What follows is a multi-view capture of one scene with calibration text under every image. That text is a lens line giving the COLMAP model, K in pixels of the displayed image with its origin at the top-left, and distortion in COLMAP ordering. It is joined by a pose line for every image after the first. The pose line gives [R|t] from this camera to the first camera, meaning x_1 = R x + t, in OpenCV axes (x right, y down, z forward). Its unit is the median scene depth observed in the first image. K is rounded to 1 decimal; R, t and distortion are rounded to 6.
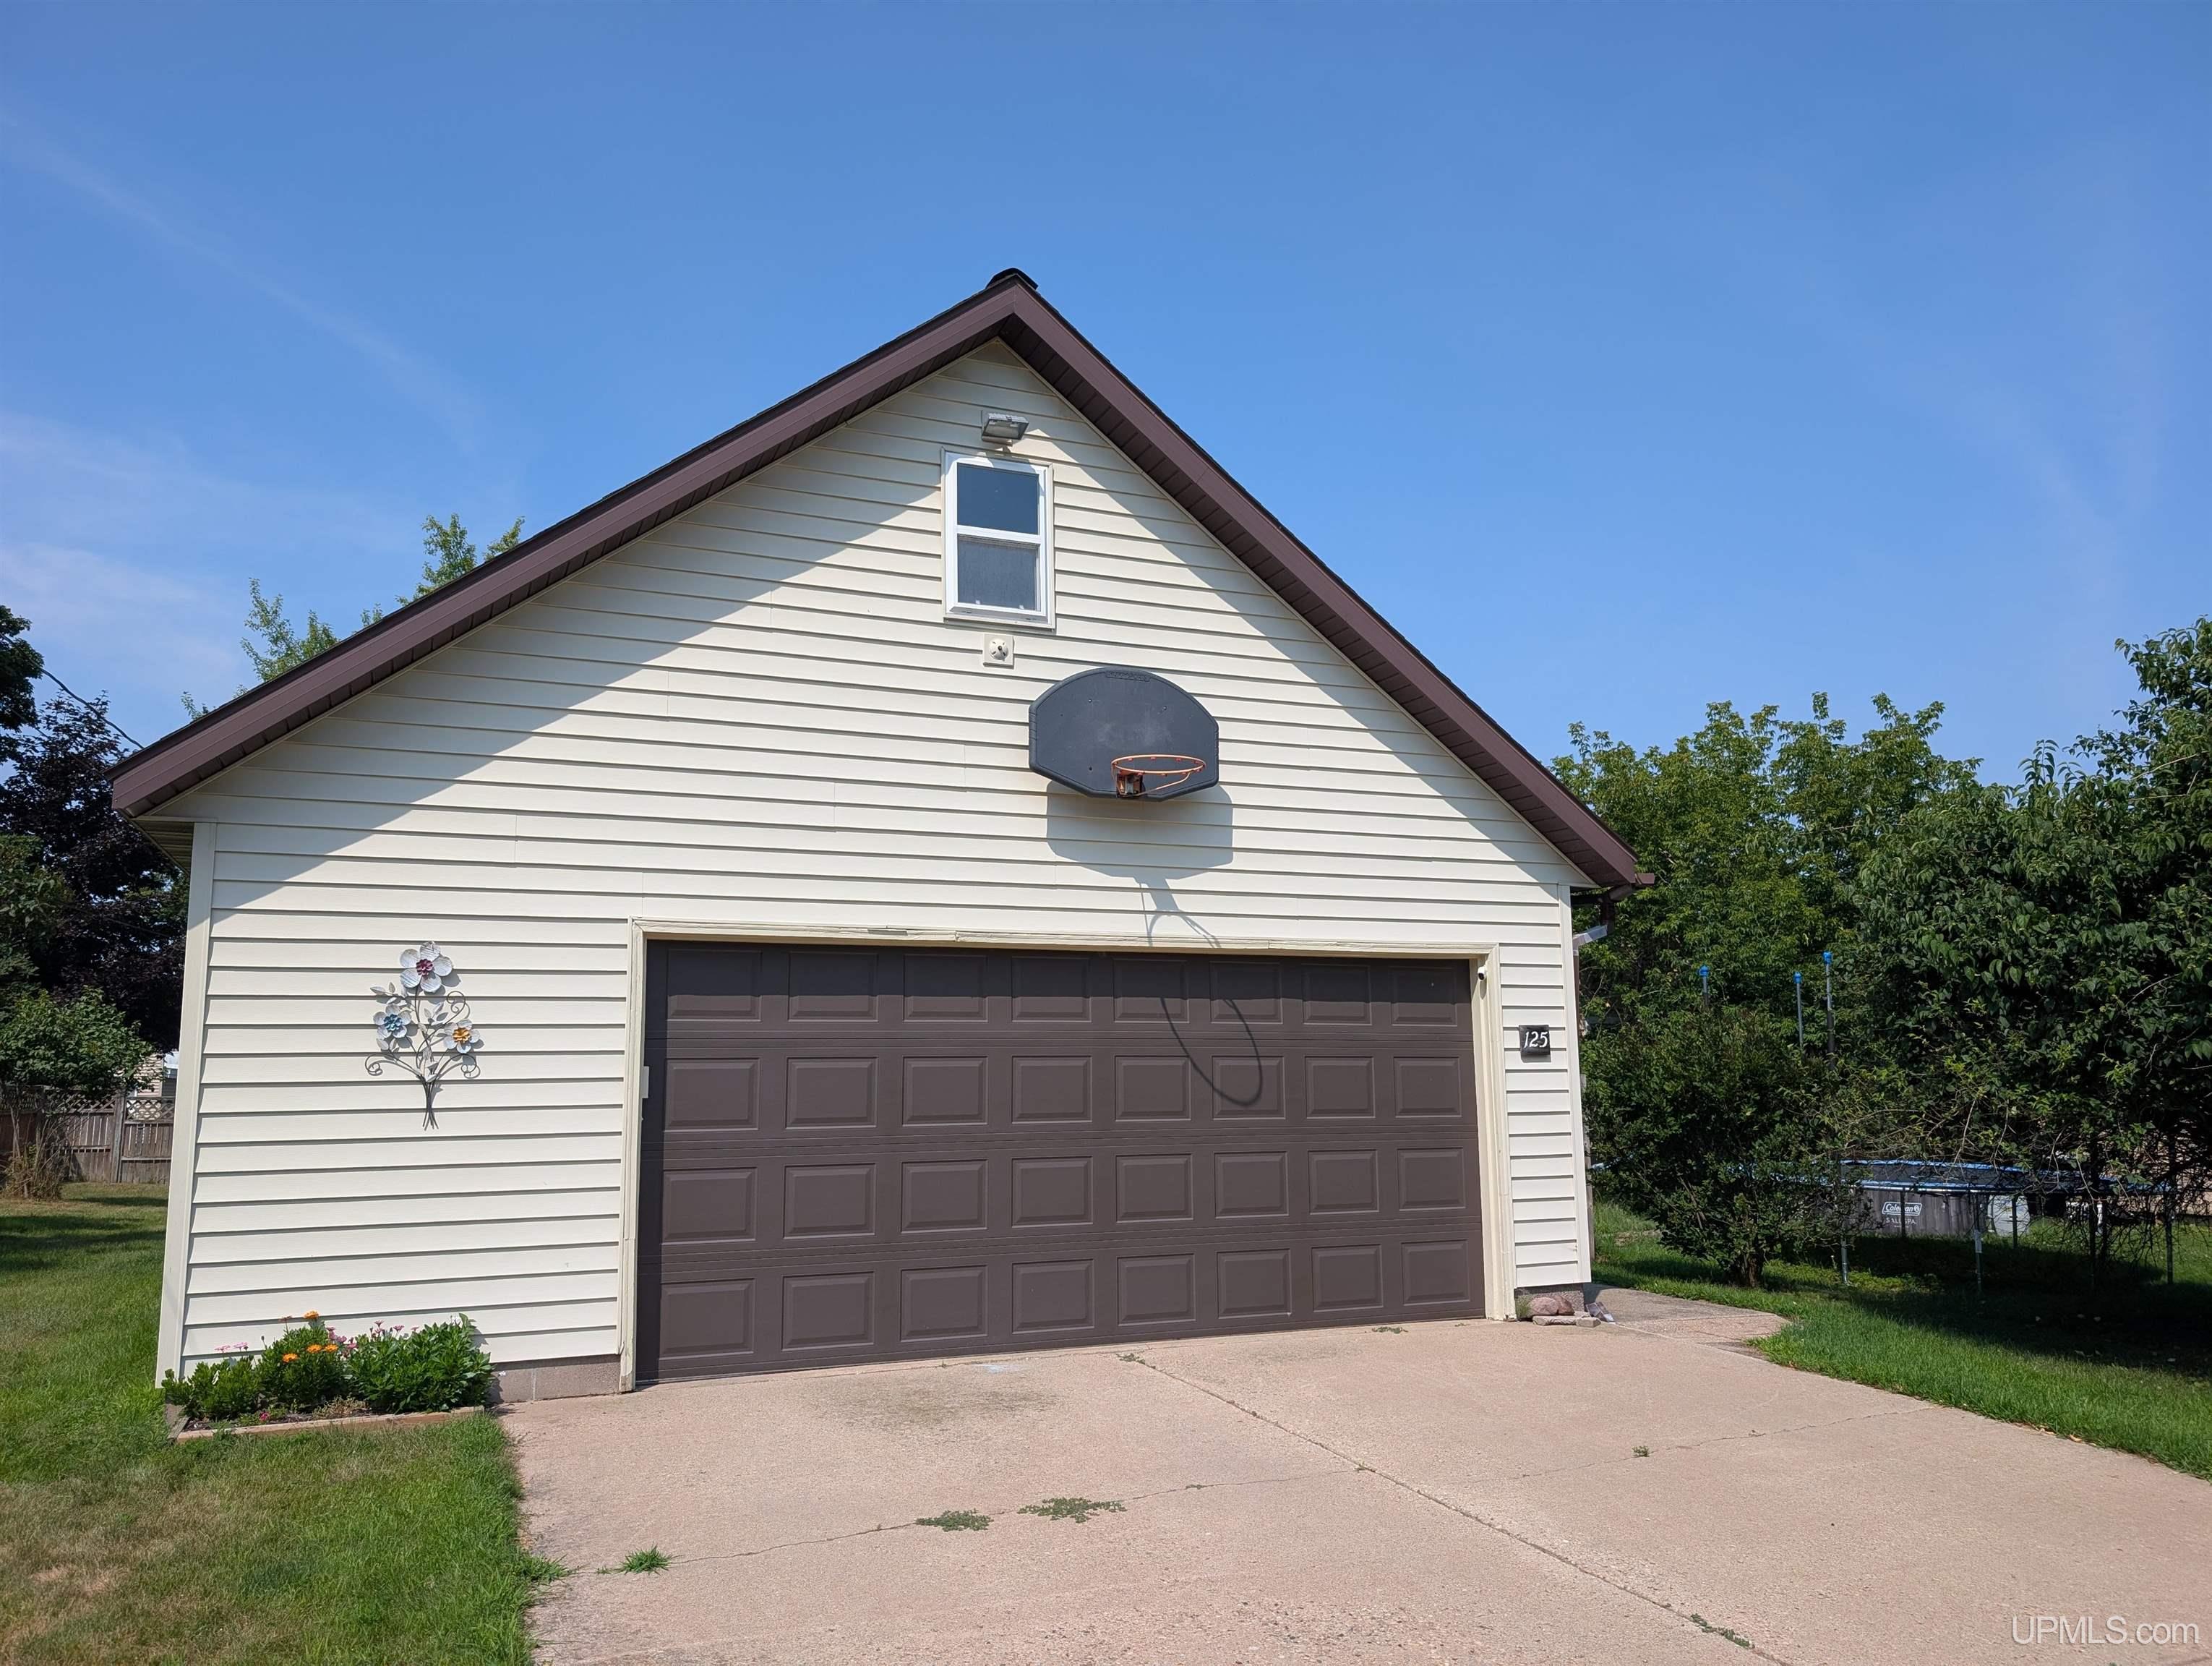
lens RADIAL K [[1576.7, 0, 1106.0], [0, 1576.7, 833.0], [0, 0, 1]] dist [-0.003231, -0.002620]
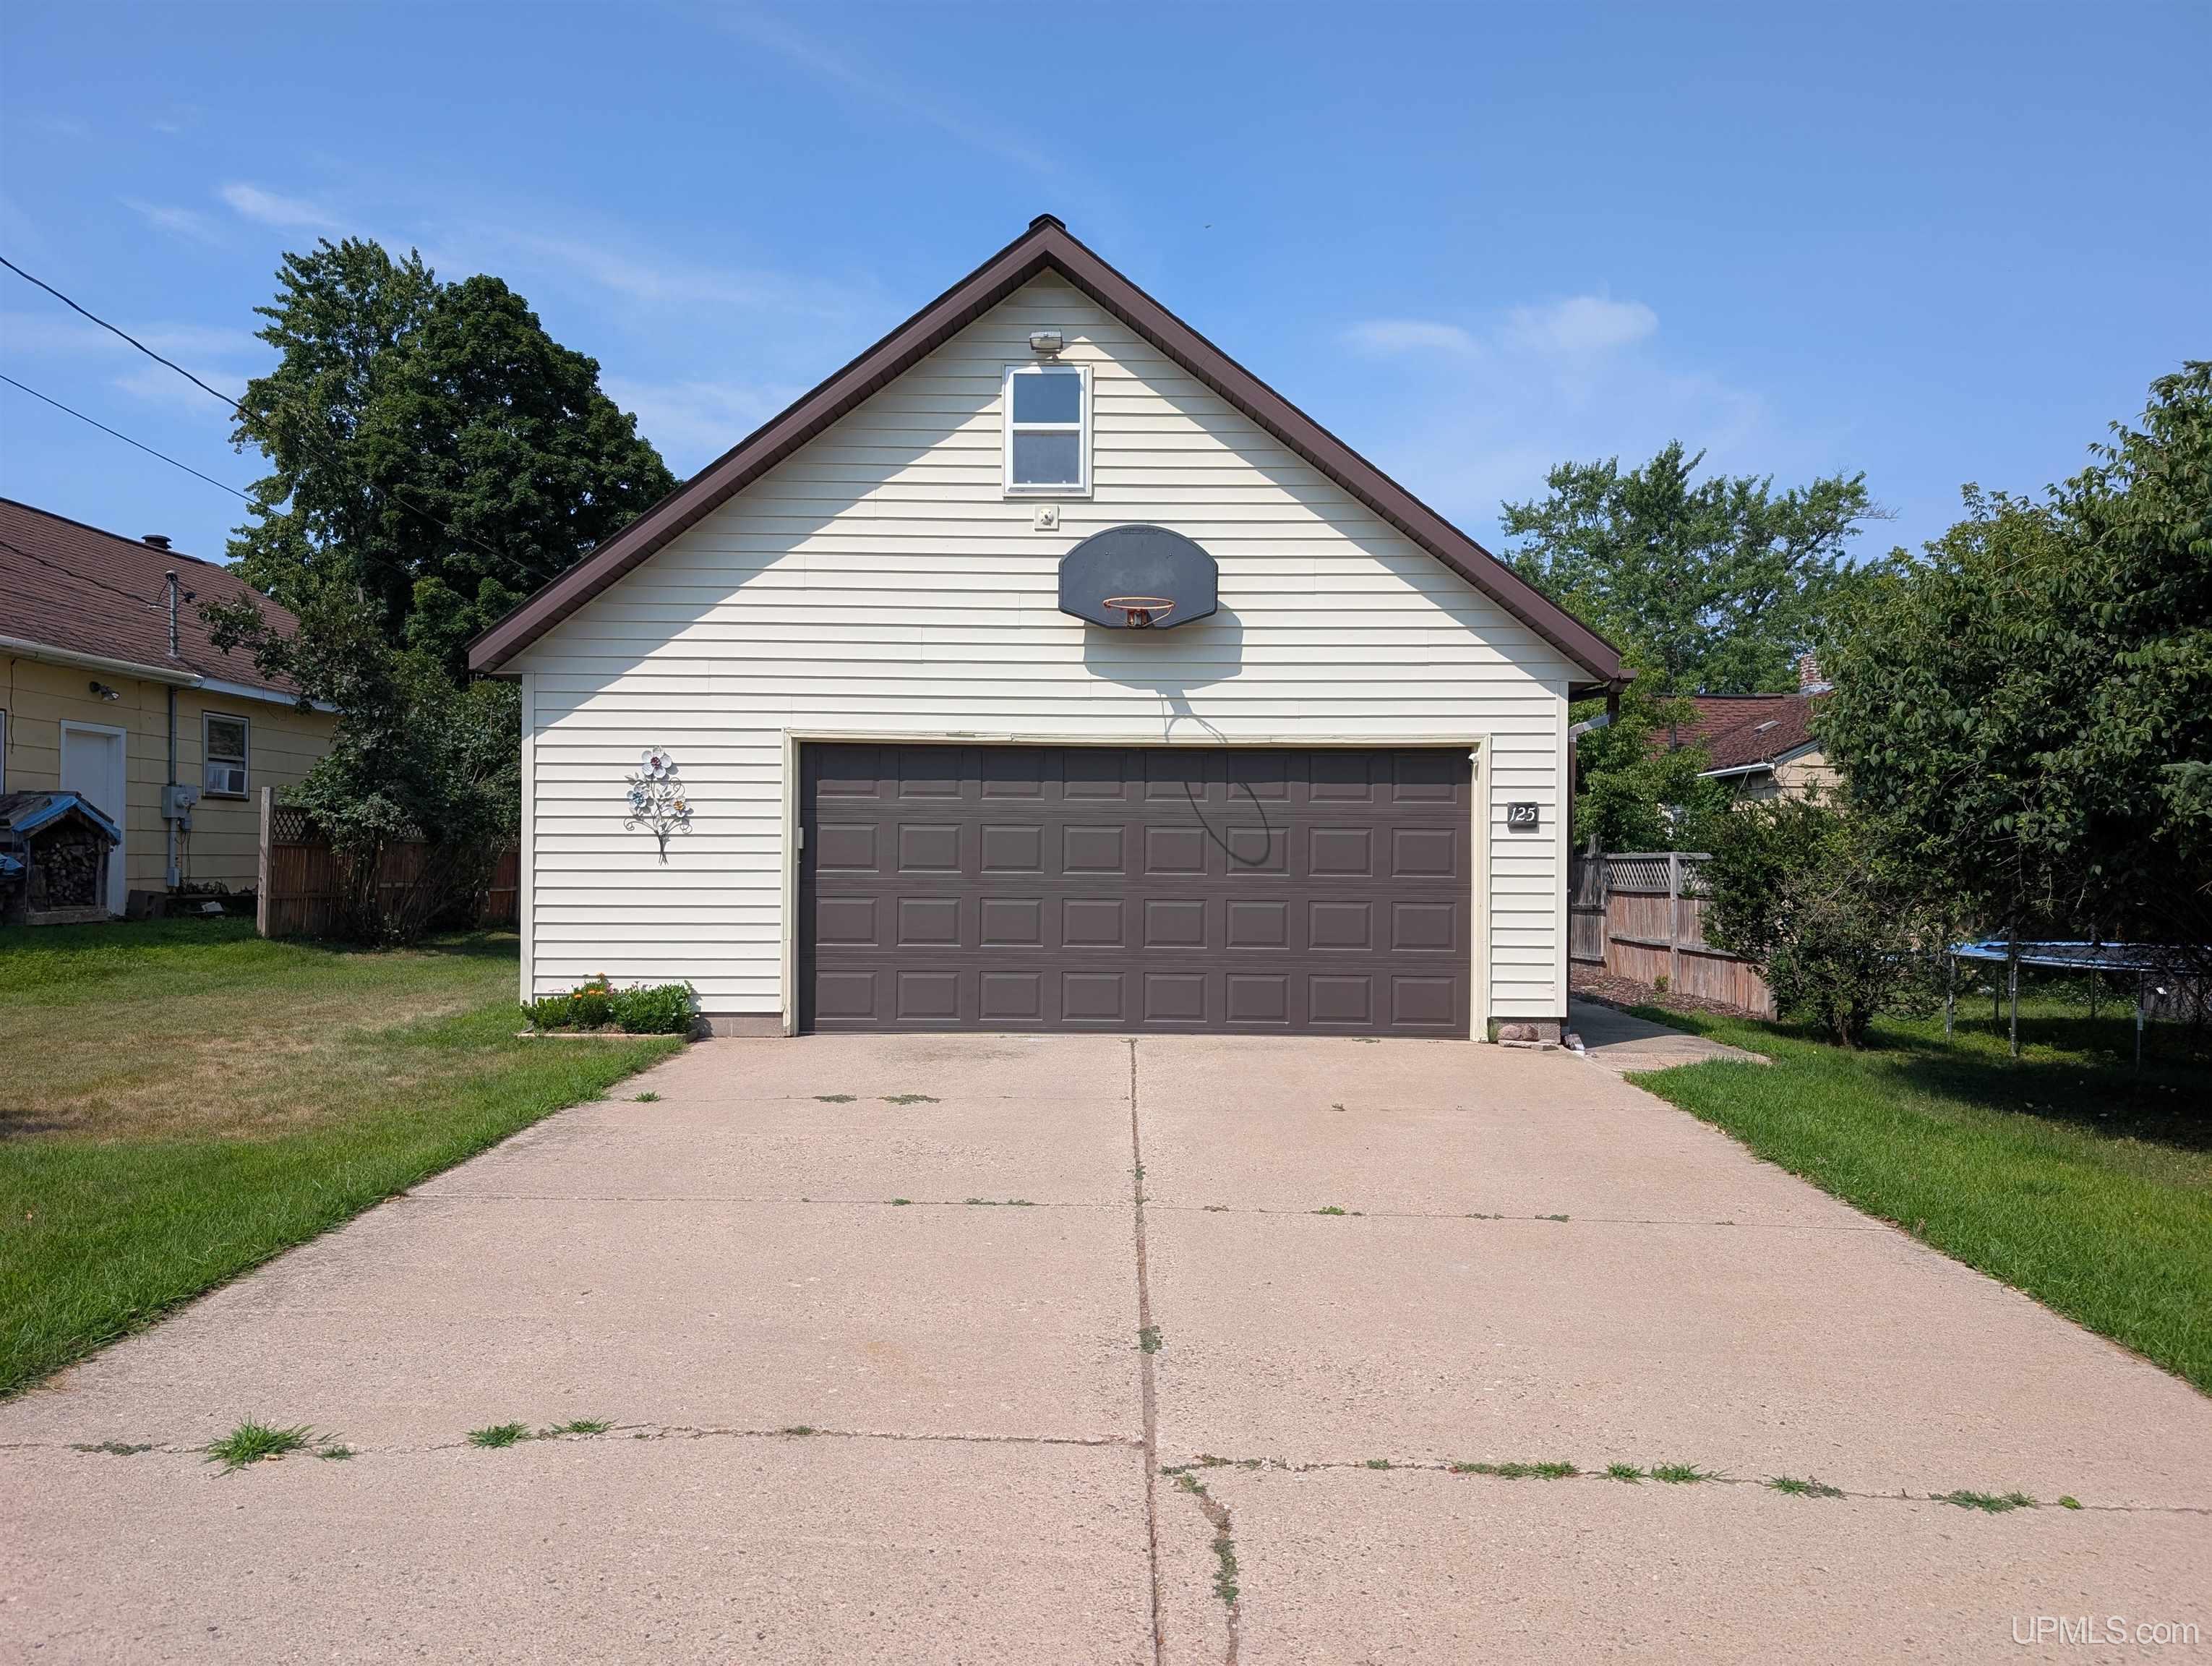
lens RADIAL K [[1576.7, 0, 1106.0], [0, 1576.7, 833.0], [0, 0, 1]] dist [-0.003231, -0.002620]
pose [[0.922363, 0.011361, -0.386156, 0.488634], [0.043200, 0.990265, 0.132322, -0.027282], [0.383900, -0.138731, 0.912893, -0.219173]]
